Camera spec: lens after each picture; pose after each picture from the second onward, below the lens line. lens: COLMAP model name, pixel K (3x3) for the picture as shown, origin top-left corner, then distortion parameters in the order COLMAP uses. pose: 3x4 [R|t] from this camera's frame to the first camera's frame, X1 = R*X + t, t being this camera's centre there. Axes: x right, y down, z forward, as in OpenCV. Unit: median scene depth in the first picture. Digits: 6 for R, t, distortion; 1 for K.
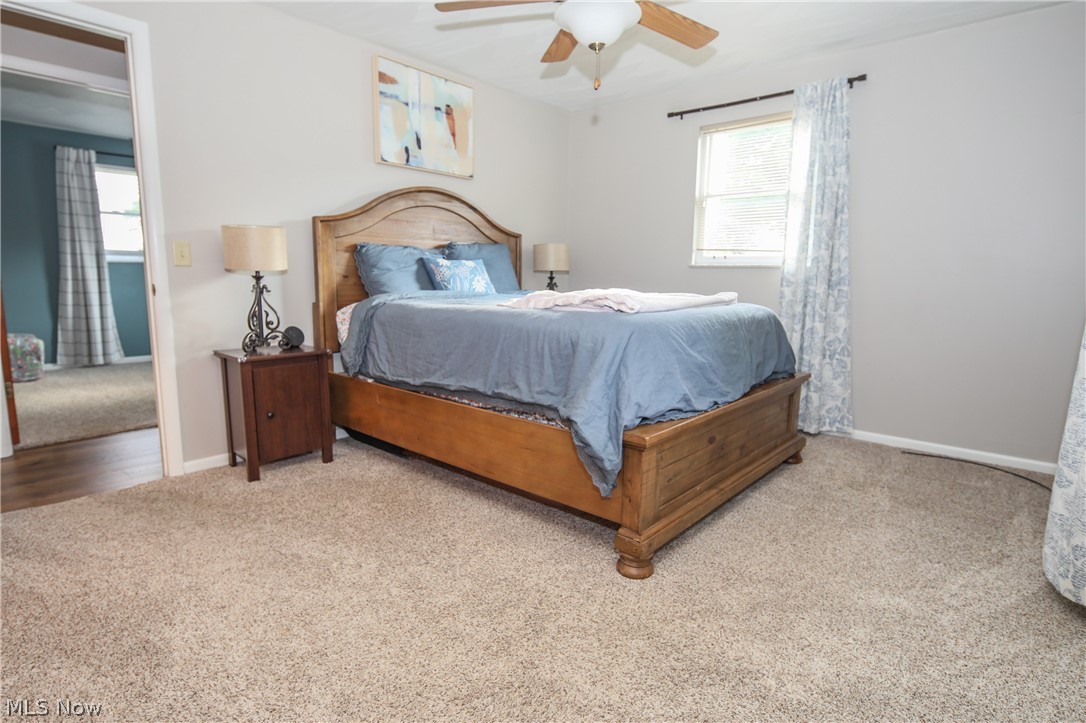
lens RADIAL K [[536.3, 0, 543.0], [0, 536.3, 361.5], [0, 0, 1]] dist [0.003473, -0.004483]
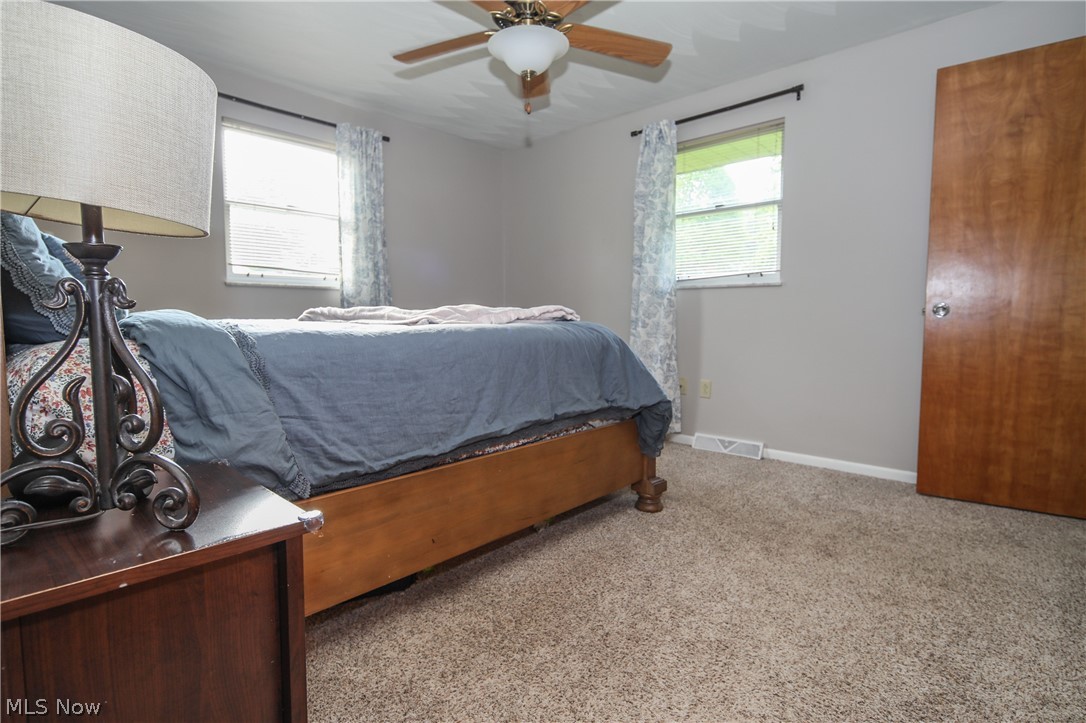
lens RADIAL K [[536.3, 0, 543.0], [0, 536.3, 361.5], [0, 0, 1]] dist [0.003473, -0.004483]
pose [[0.043287, -0.095253, 0.994511, -0.884744], [0.157335, 0.983673, 0.087367, -0.102512], [-0.986596, 0.152690, 0.057567, 0.867740]]
